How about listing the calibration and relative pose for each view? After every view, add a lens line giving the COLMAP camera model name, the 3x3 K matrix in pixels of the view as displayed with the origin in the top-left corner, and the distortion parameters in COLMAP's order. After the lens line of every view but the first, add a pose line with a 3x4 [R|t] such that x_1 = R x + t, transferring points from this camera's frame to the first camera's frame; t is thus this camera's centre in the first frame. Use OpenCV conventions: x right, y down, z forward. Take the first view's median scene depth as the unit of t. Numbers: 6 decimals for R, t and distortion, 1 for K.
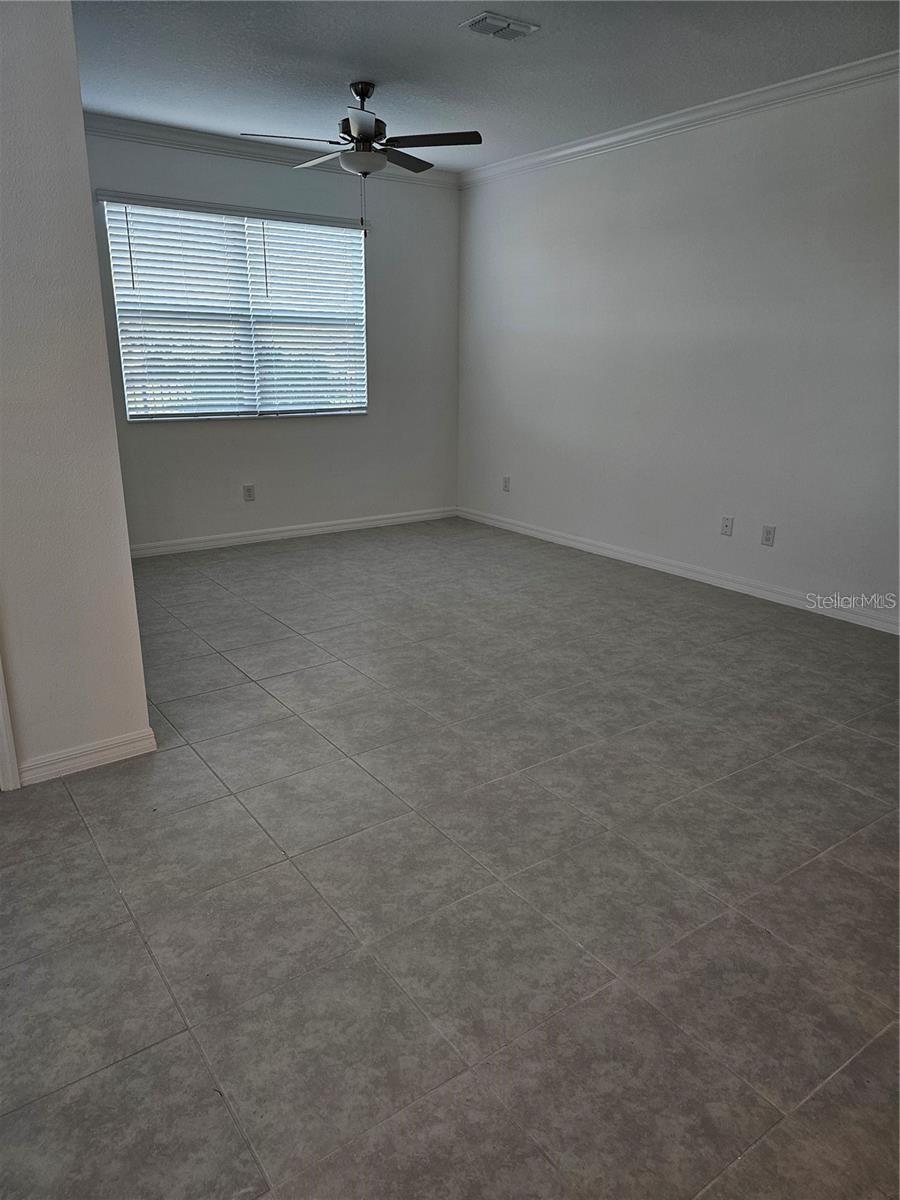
lens RADIAL K [[826.5, 0, 449.8], [0, 826.5, 529.0], [0, 0, 1]] dist [0.079279, -0.072072]
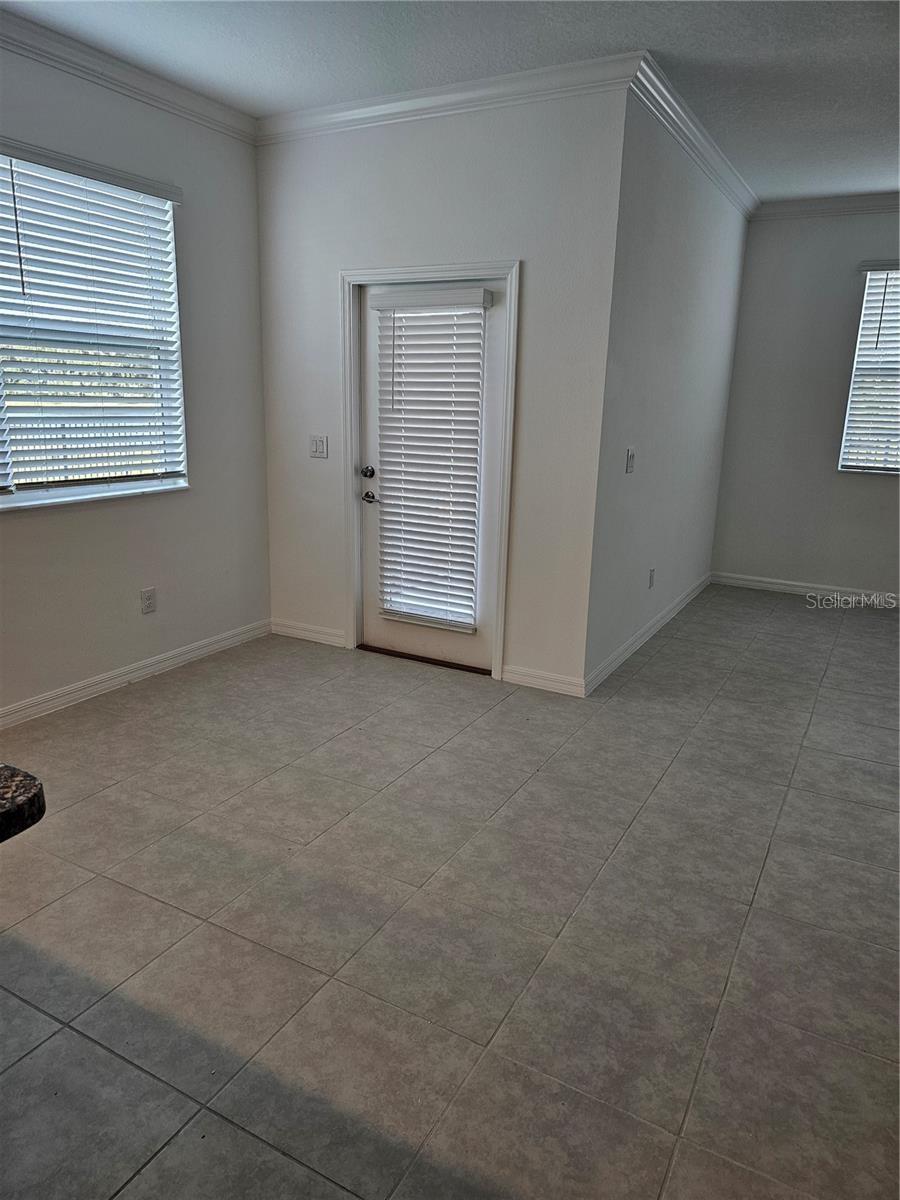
lens RADIAL K [[800.9, 0, 451.1], [0, 800.9, 595.6], [0, 0, 1]] dist [0.023605, -0.004278]
pose [[0.429531, 0.228497, -0.873666, 0.436536], [-0.209068, 0.966336, 0.149948, -0.030962], [0.878518, 0.118249, 0.462844, 0.124148]]
